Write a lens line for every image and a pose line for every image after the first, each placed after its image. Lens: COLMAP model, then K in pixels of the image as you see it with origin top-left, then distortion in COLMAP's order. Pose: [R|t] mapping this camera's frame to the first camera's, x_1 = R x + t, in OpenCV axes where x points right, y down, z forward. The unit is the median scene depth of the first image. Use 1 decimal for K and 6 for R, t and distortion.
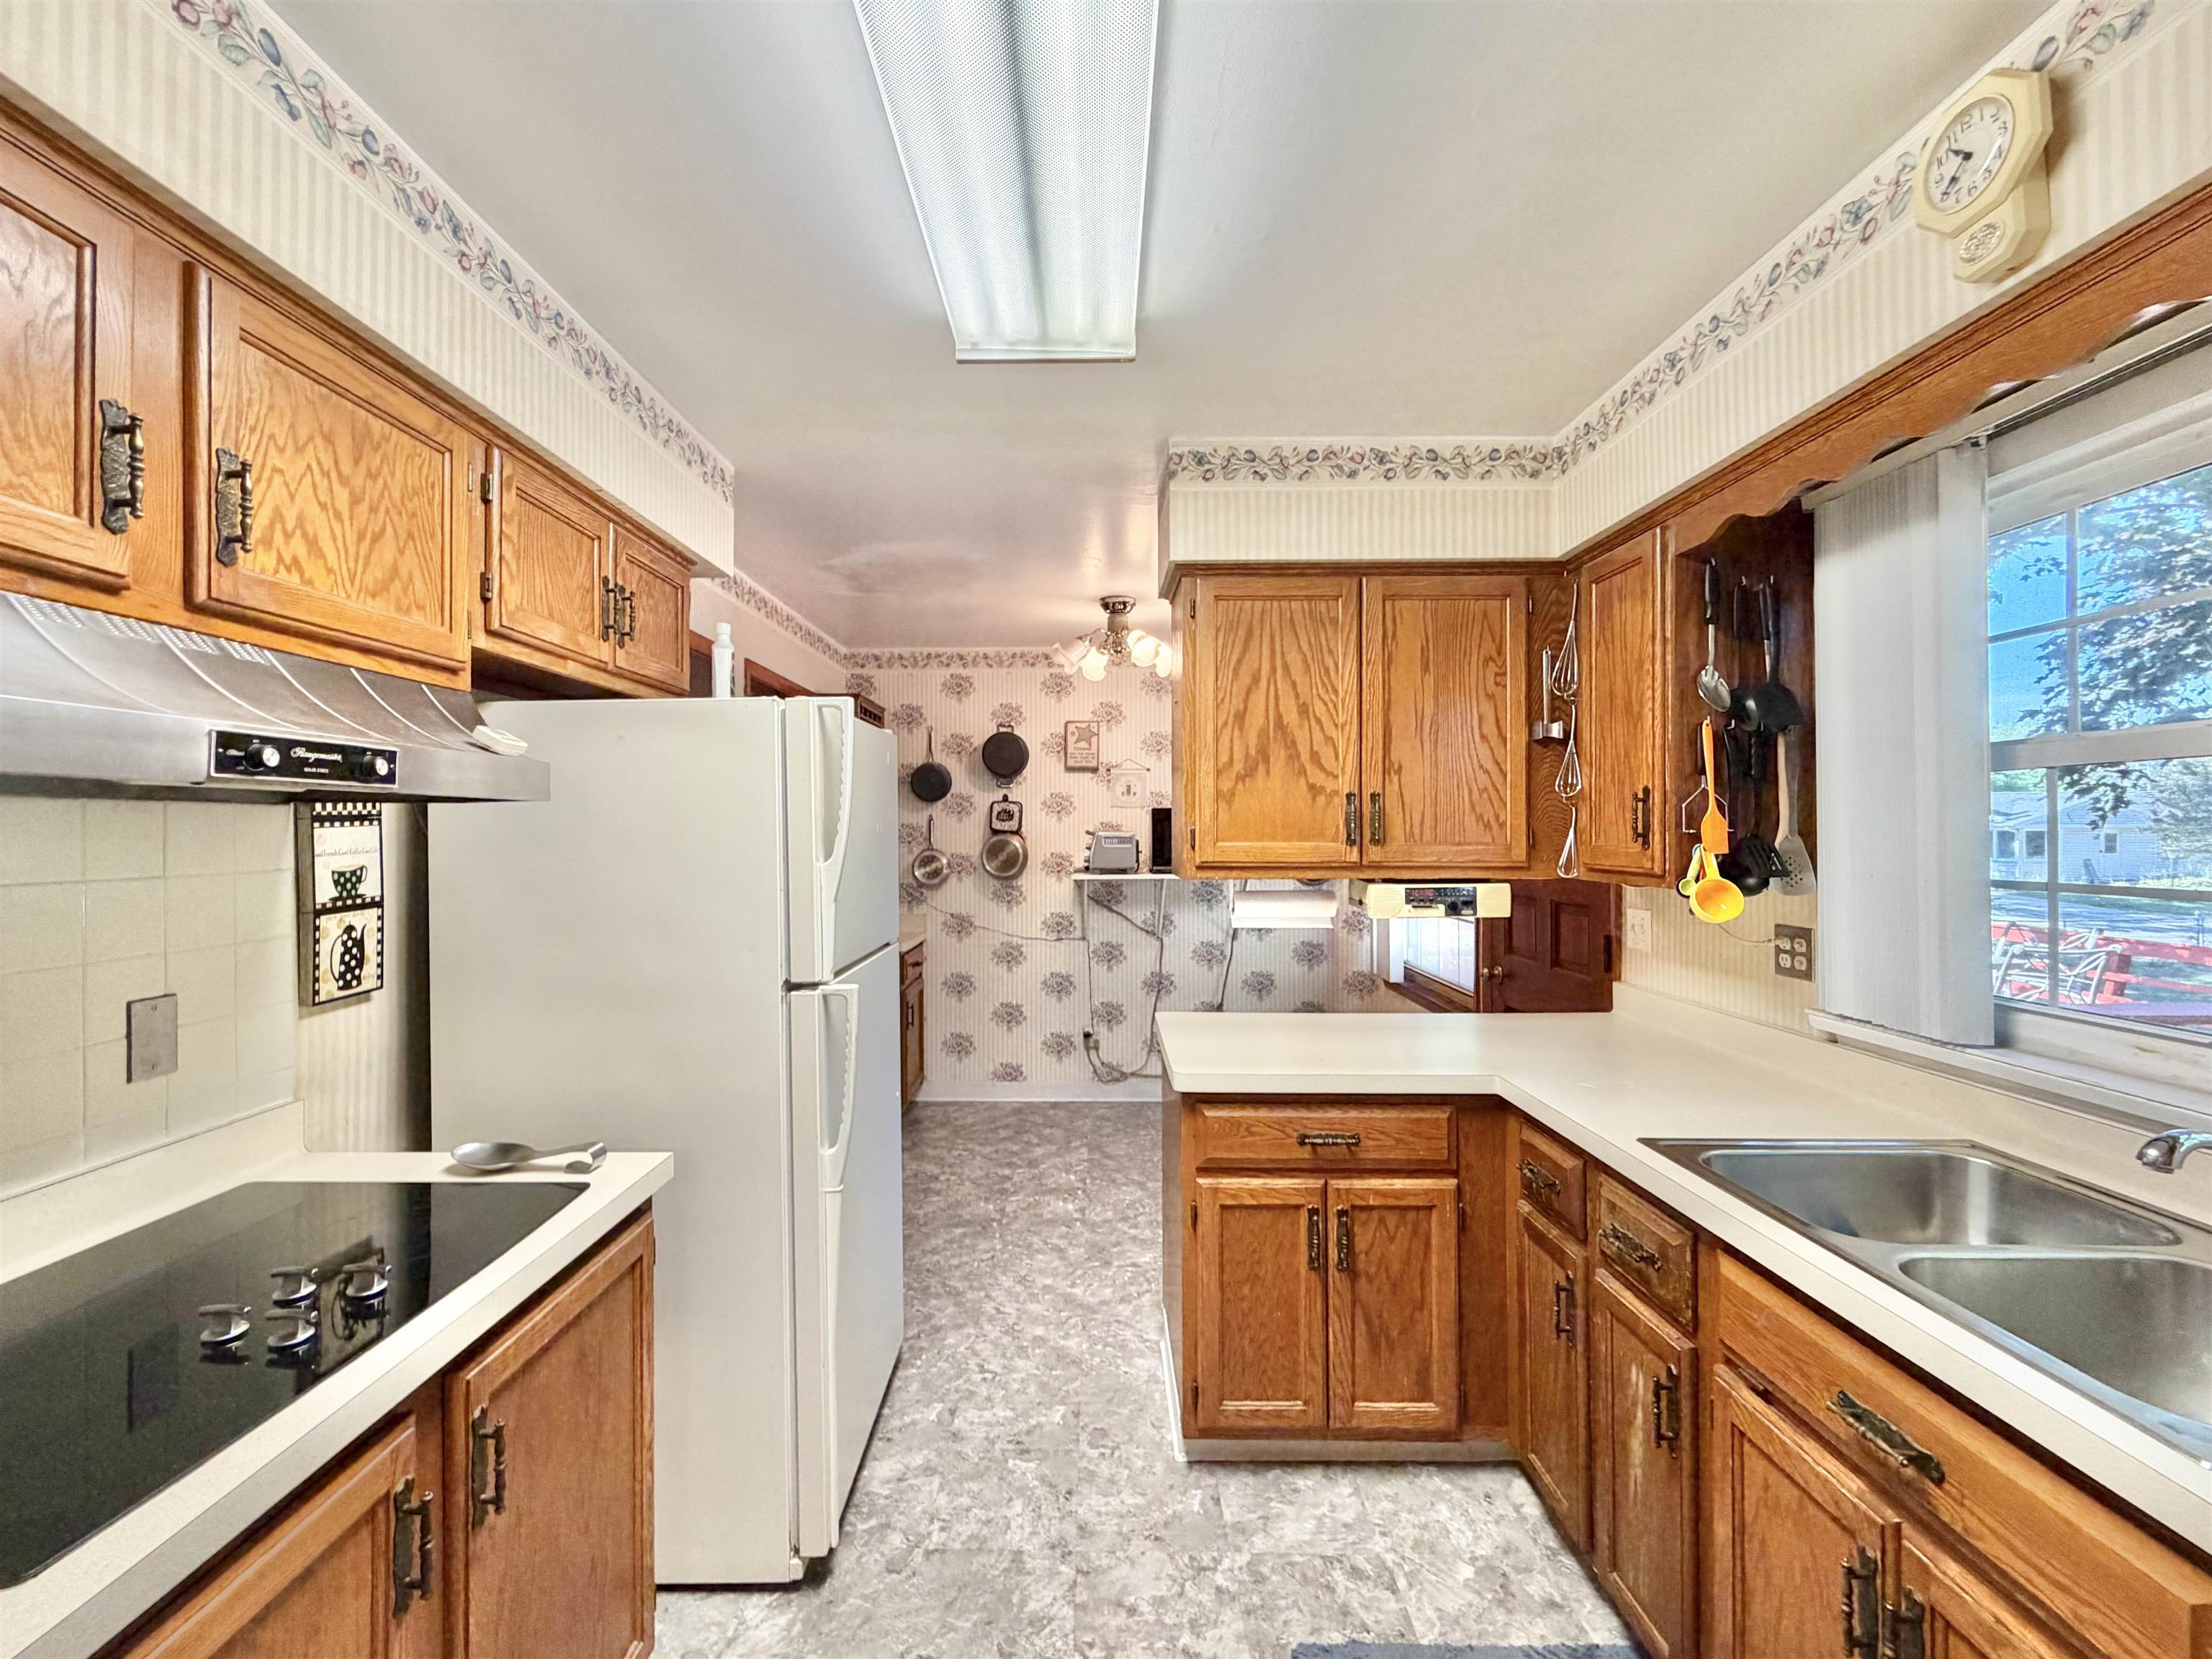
lens RADIAL K [[943.7, 0, 1080.5], [0, 943.7, 823.5], [0, 0, 1]] dist [0.000948, 0.000254]
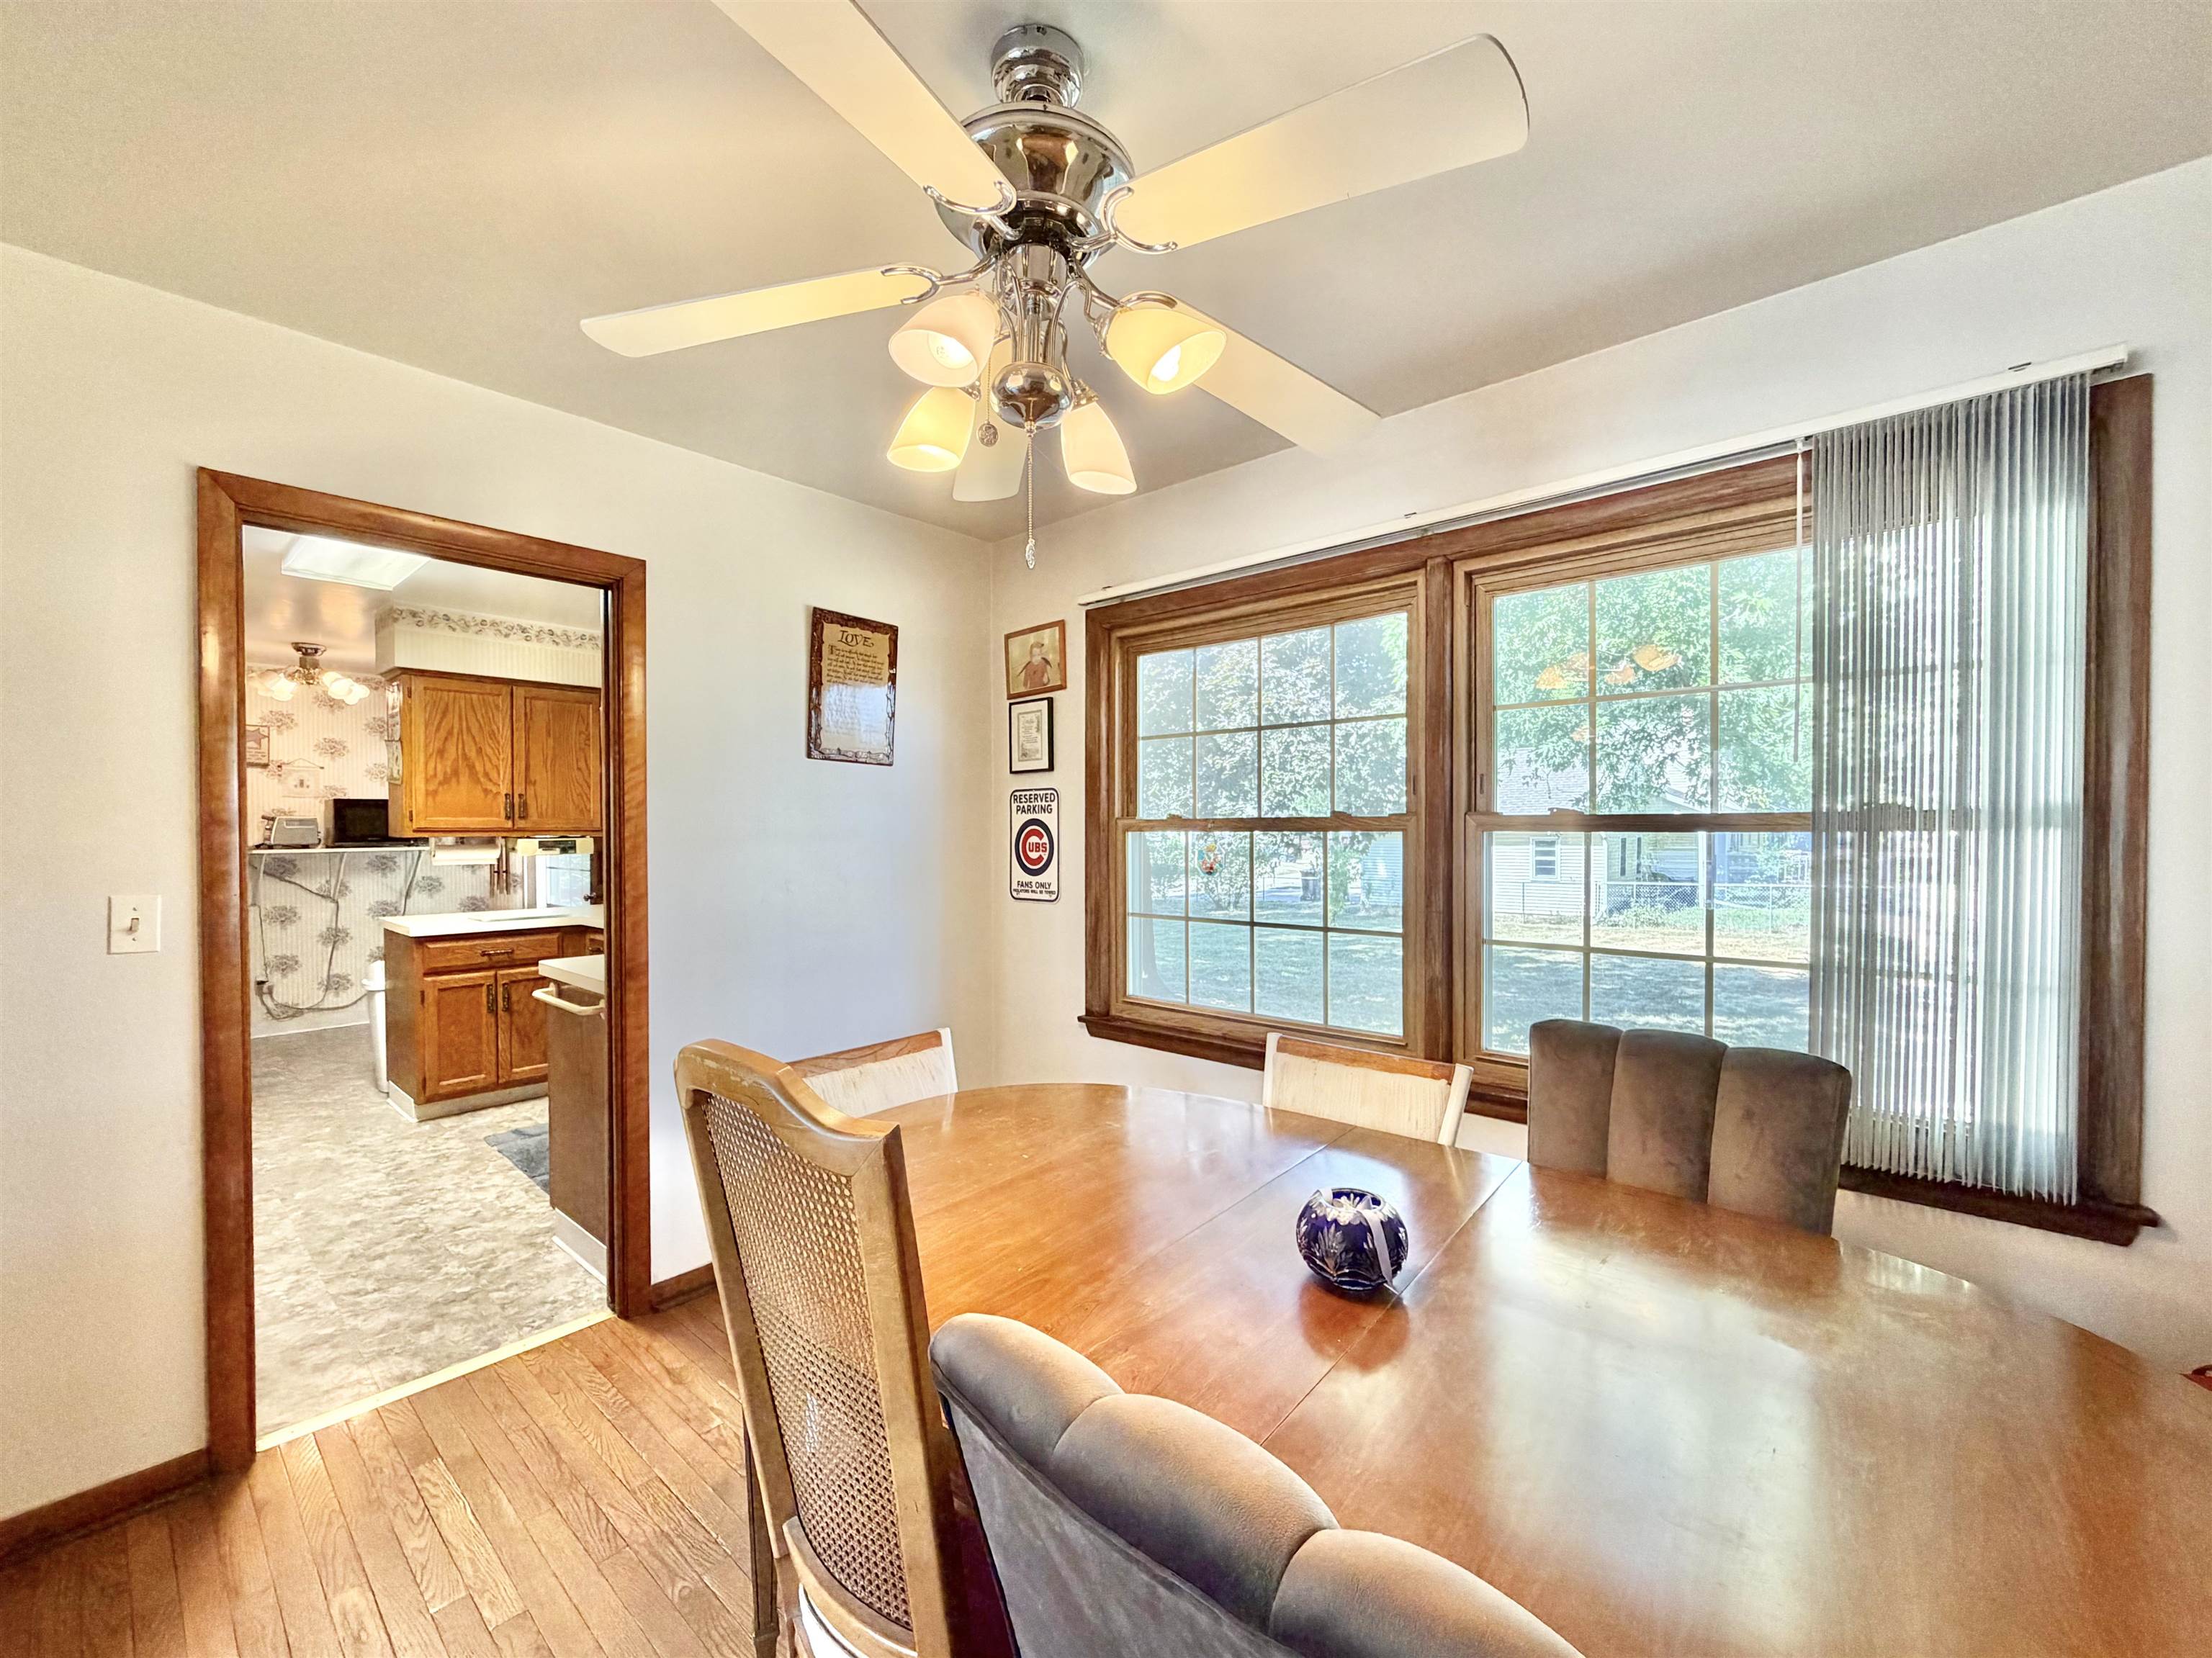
lens RADIAL K [[904.2, 0, 1101.4], [0, 904.2, 841.0], [0, 0, 1]] dist [-0.000778, -0.000321]
pose [[0.650586, -0.012626, 0.759328, -0.413412], [-0.004715, 0.999775, 0.020663, 0.026788], [-0.759418, -0.017023, 0.650380, -1.419298]]
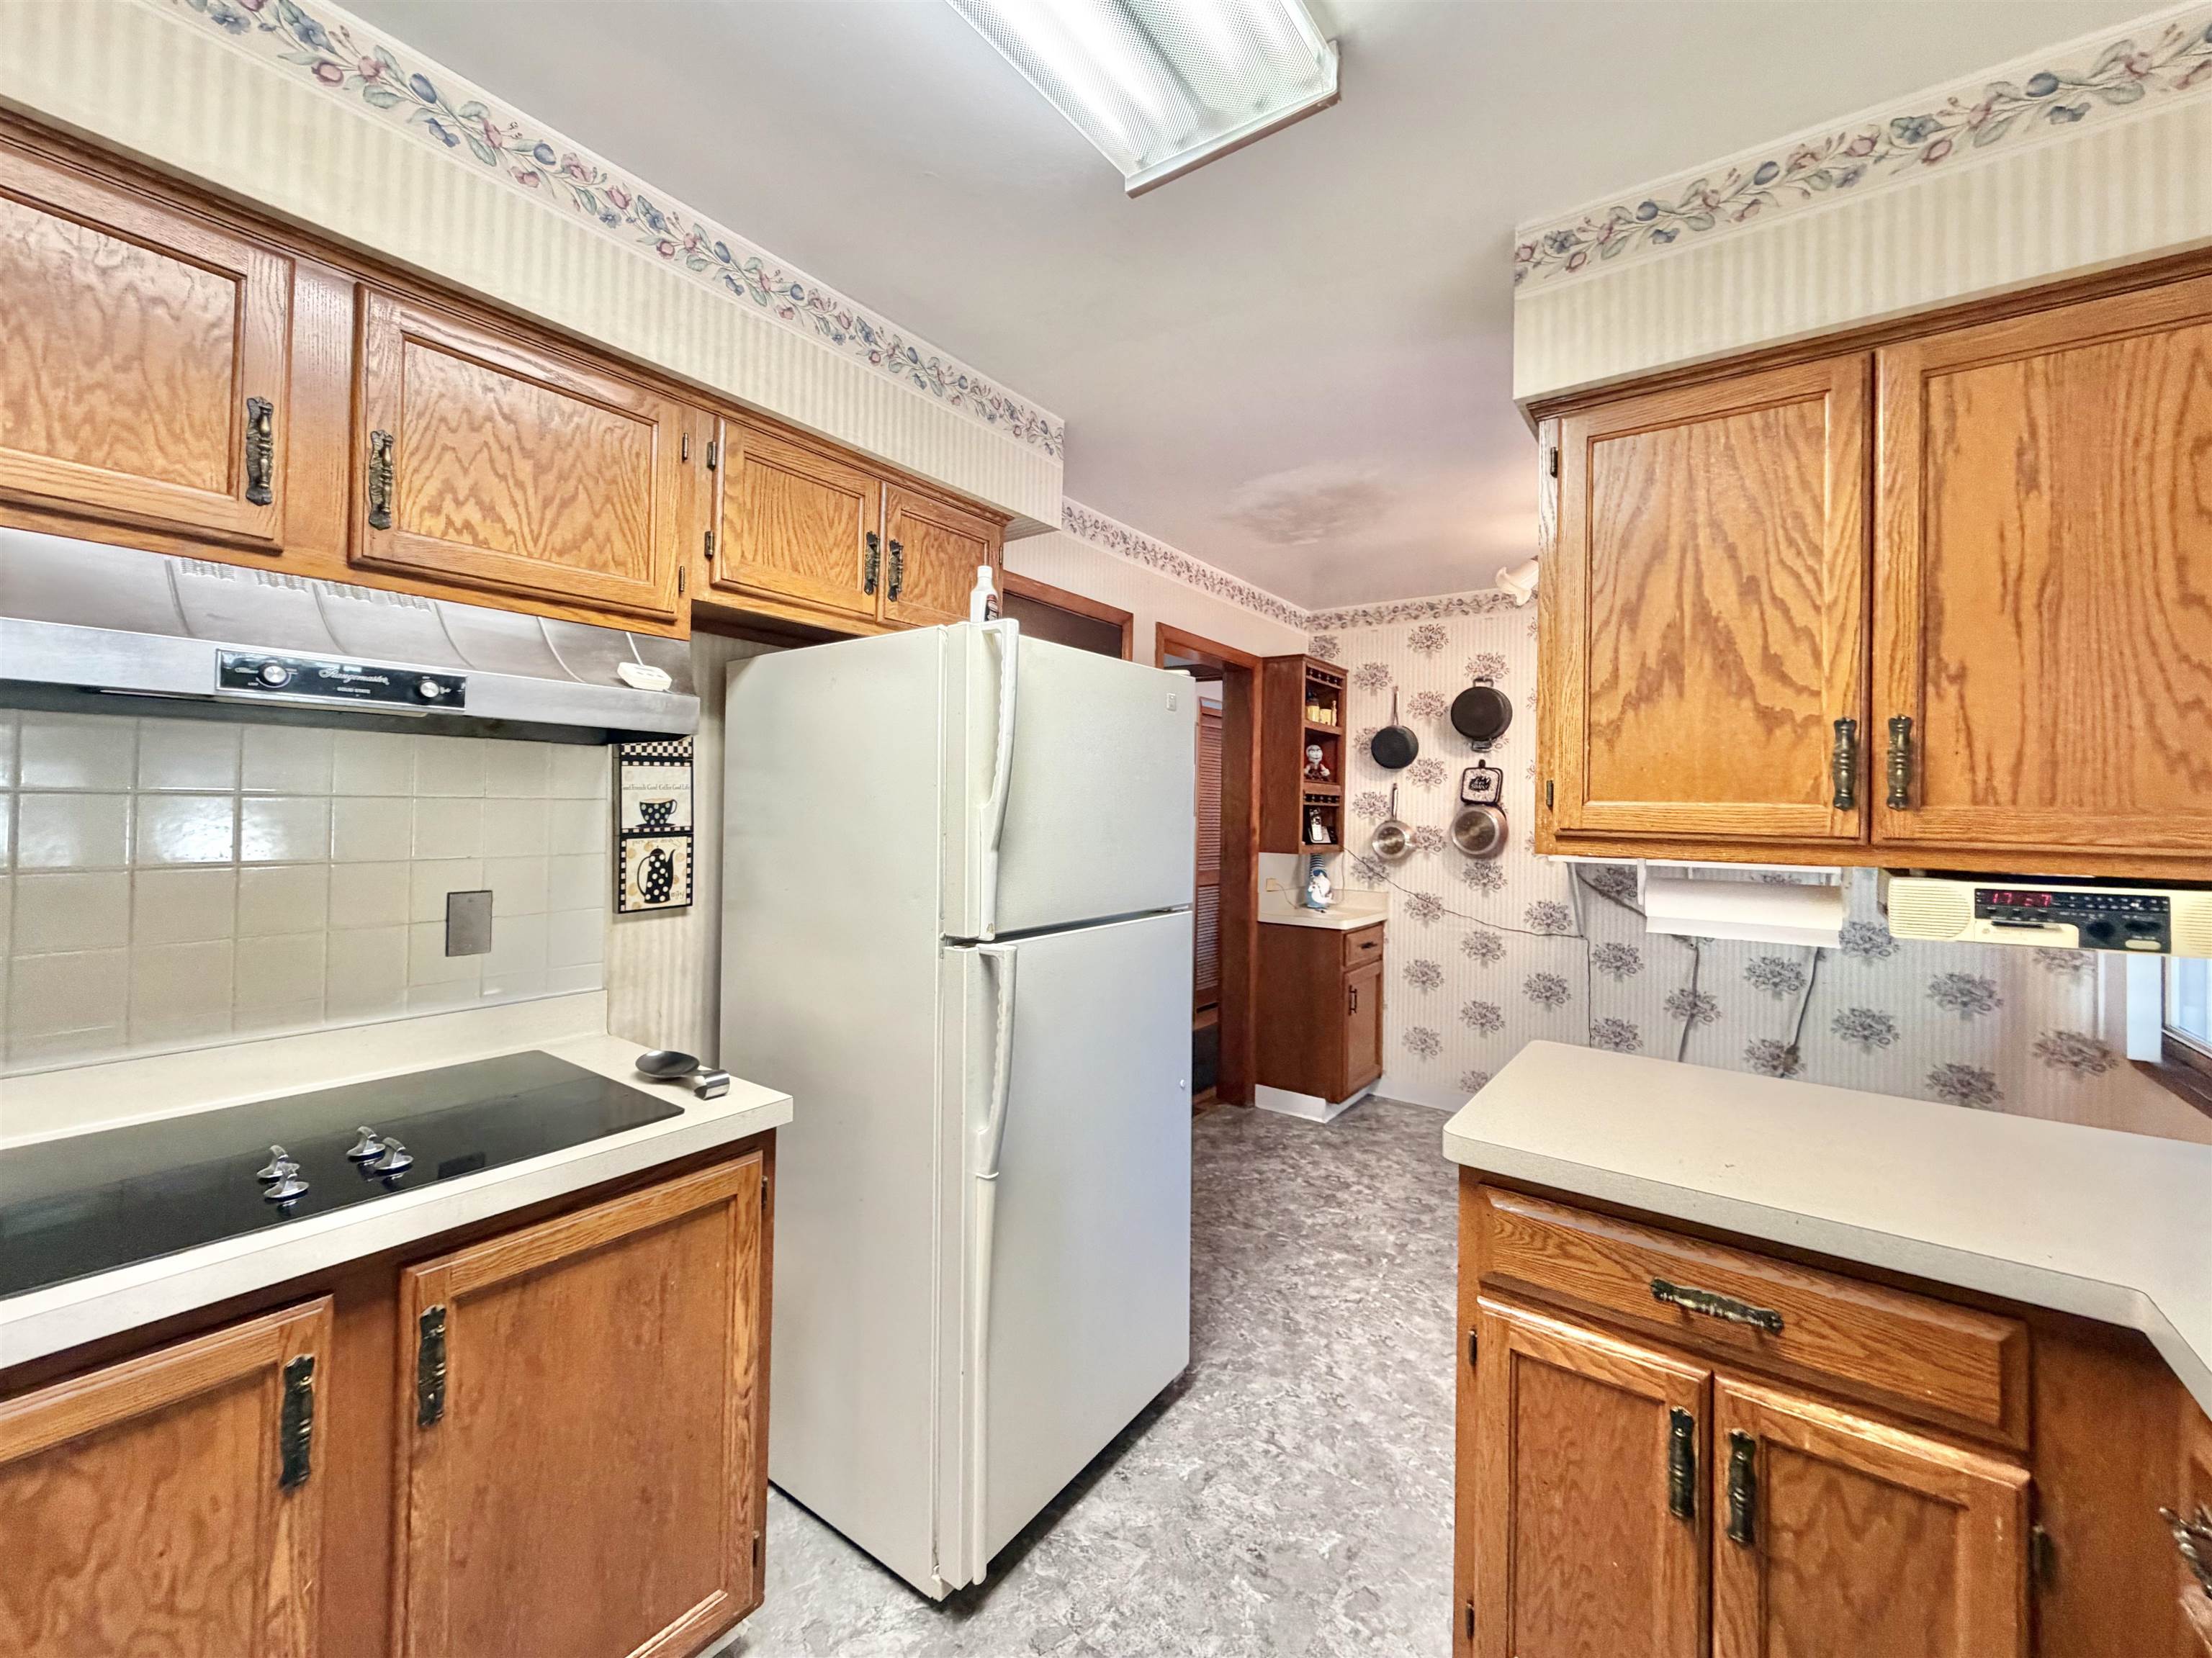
lens RADIAL K [[895.1, 0, 1102.8], [0, 895.1, 792.7], [0, 0, 1]] dist [-0.000042, -0.000051]
pose [[0.816341, 0.008725, -0.577504, 0.270085], [-0.016949, 0.999817, -0.008853, 0.030241], [0.577321, 0.017015, 0.816340, 0.326230]]
